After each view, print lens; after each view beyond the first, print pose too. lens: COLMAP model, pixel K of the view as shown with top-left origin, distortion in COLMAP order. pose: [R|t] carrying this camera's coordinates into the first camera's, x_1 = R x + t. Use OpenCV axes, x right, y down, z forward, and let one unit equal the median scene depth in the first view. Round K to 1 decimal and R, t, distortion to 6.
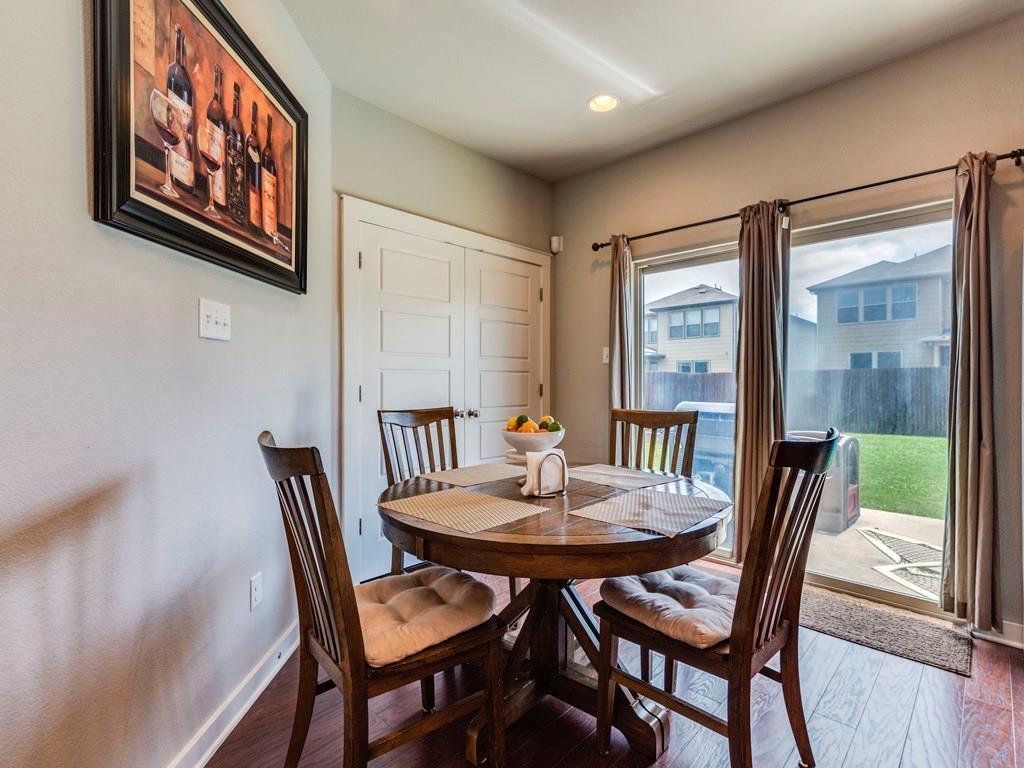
lens RADIAL K [[500.6, 0, 517.7], [0, 500.6, 386.2], [0, 0, 1]] dist [0.001474, -0.000063]
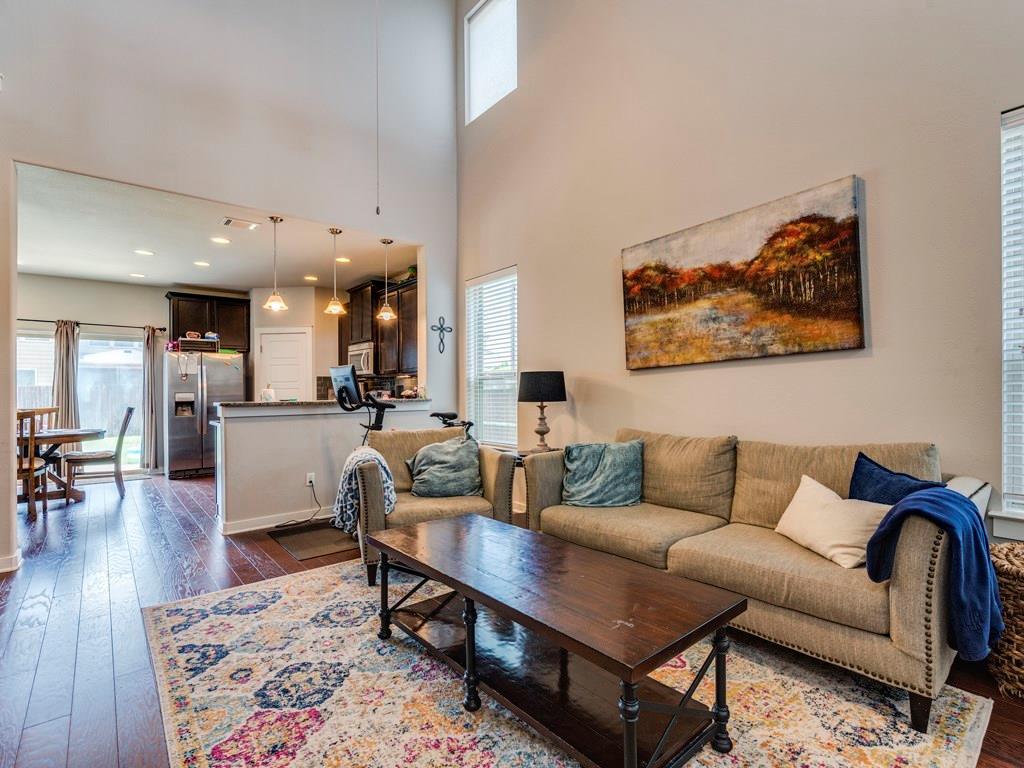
lens RADIAL K [[500.6, 0, 517.7], [0, 500.6, 386.2], [0, 0, 1]] dist [0.001474, -0.000063]
pose [[0.115424, 0.007993, 0.993284, -1.640506], [0.016227, 0.999819, -0.009931, 0.004693], [-0.993184, 0.017264, 0.115274, -1.401878]]
